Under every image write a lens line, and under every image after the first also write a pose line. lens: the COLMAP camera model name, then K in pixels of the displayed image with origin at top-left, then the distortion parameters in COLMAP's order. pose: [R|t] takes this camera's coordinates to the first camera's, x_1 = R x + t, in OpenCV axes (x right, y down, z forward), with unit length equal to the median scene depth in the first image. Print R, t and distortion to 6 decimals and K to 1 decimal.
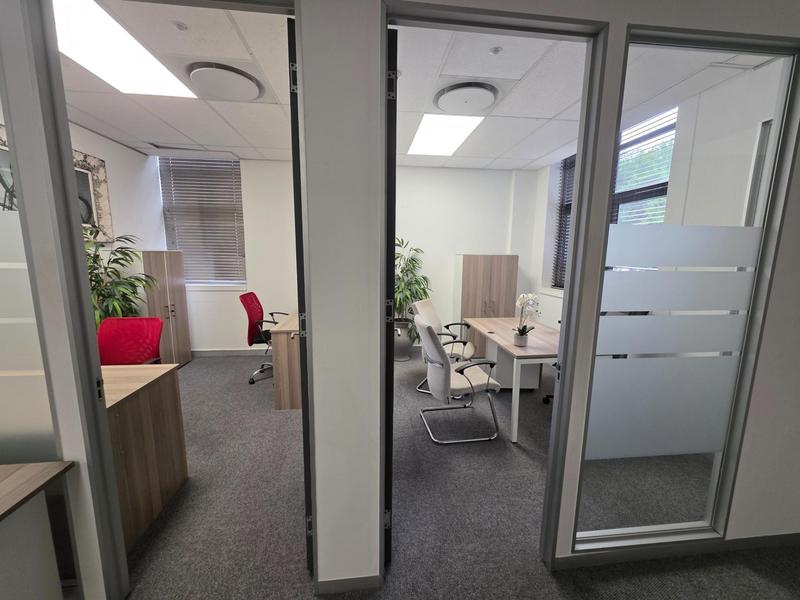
lens RADIAL K [[318.7, 0, 401.4], [0, 318.7, 302.3], [0, 0, 1]] dist [0.001939, 0.000096]
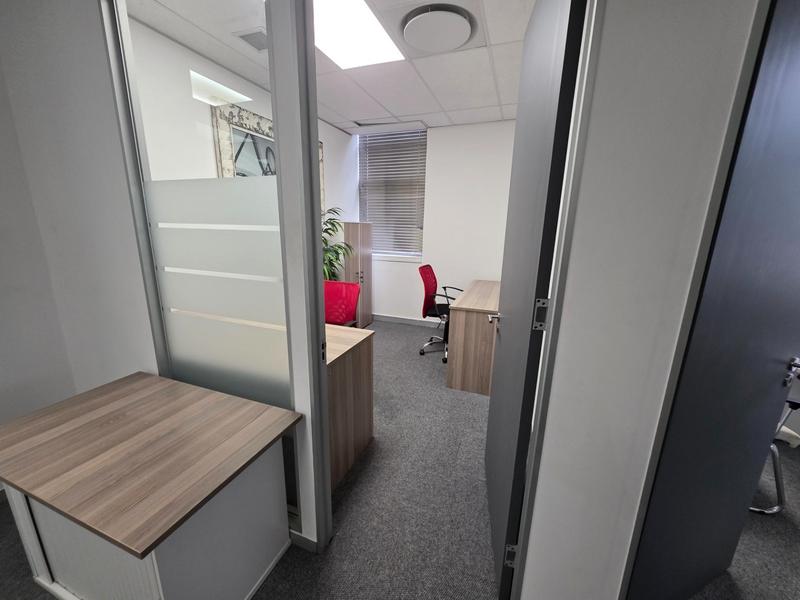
lens RADIAL K [[316.9, 0, 398.9], [0, 316.9, 302.1], [0, 0, 1]] dist [0.002335, 0.000097]
pose [[0.888387, 0.111233, -0.445417, -0.130385], [-0.077612, 0.992628, 0.093089, -0.000250], [0.452488, -0.048130, 0.890471, 0.092551]]
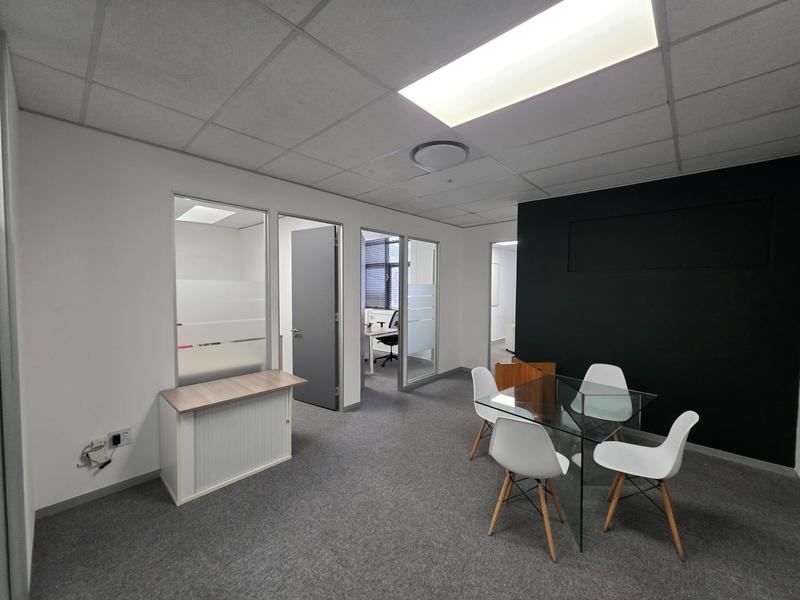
lens RADIAL K [[316.9, 0, 398.9], [0, 316.9, 302.1], [0, 0, 1]] dist [0.002335, 0.000097]
pose [[0.752530, -0.035922, 0.657577, -0.846707], [0.101455, 0.992915, -0.061864, 0.079785], [-0.650696, 0.113269, 0.750843, -0.762064]]
